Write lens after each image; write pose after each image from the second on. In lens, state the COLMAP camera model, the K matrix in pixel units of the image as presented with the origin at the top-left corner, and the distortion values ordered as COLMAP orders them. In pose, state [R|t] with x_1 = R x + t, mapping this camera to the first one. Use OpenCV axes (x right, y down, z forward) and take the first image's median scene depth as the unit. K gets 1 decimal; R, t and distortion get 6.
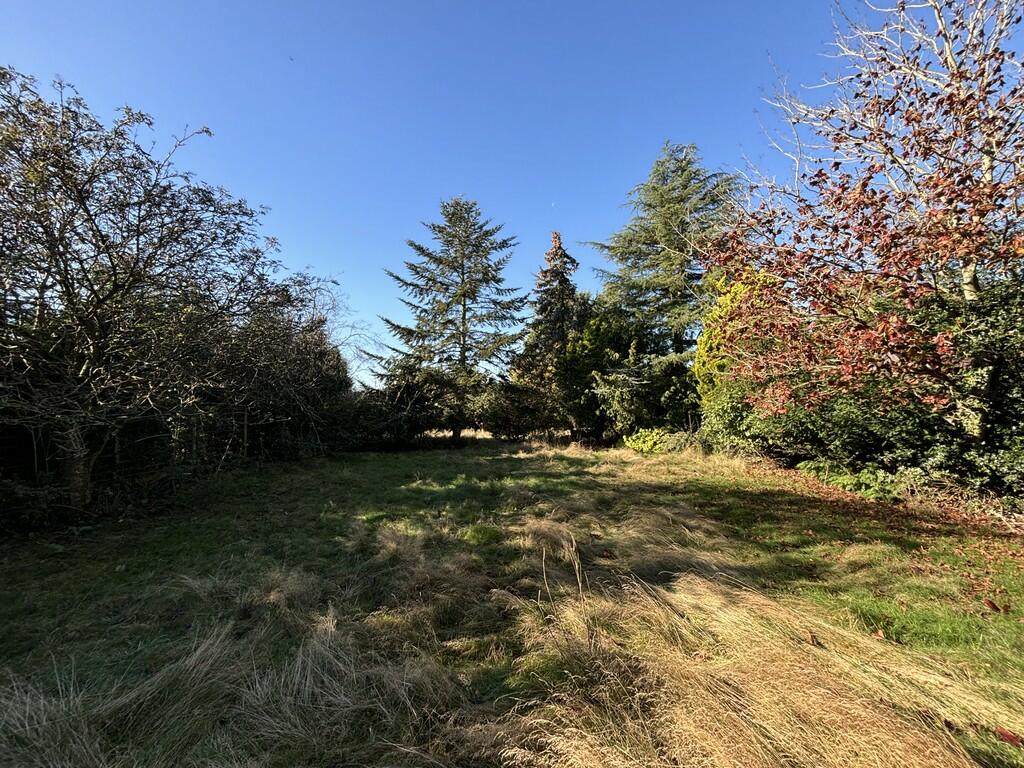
lens RADIAL K [[414.2, 0, 511.1], [0, 414.2, 391.5], [0, 0, 1]] dist [0.000871, 0.000007]
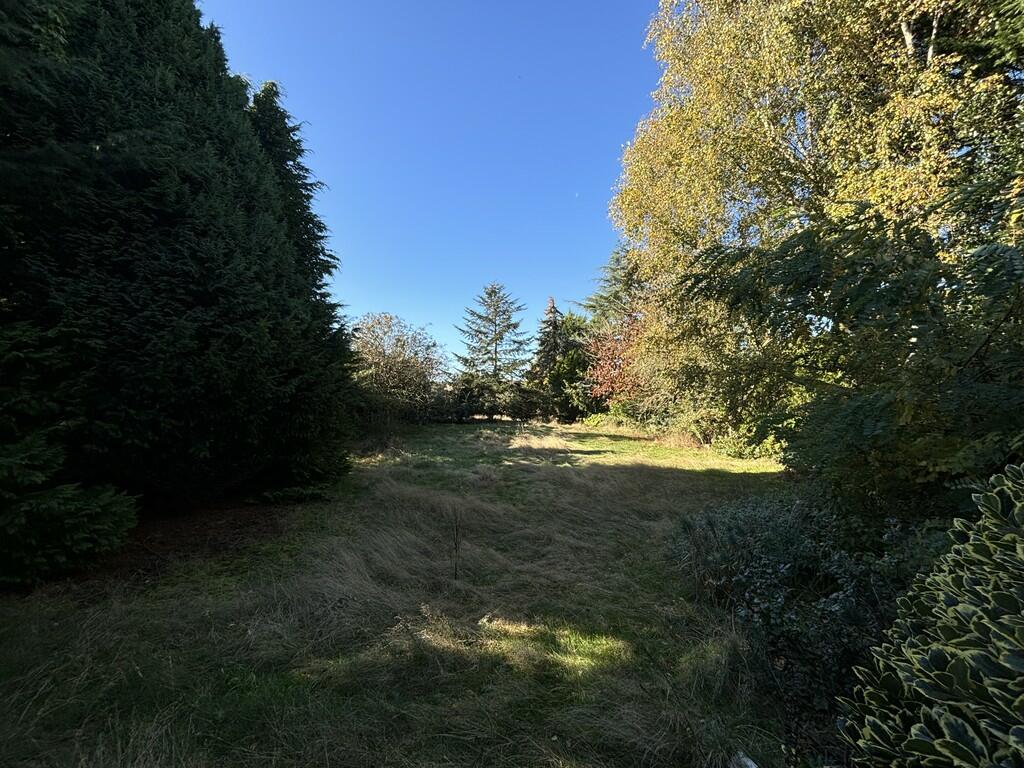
lens RADIAL K [[414.2, 0, 514.9], [0, 414.2, 382.6], [0, 0, 1]] dist [0.000871, 0.000007]
pose [[0.998889, 0.012386, -0.045470, 0.046892], [-0.012517, 0.999918, -0.002587, -0.037223], [0.045434, 0.003154, 0.998962, -0.733472]]
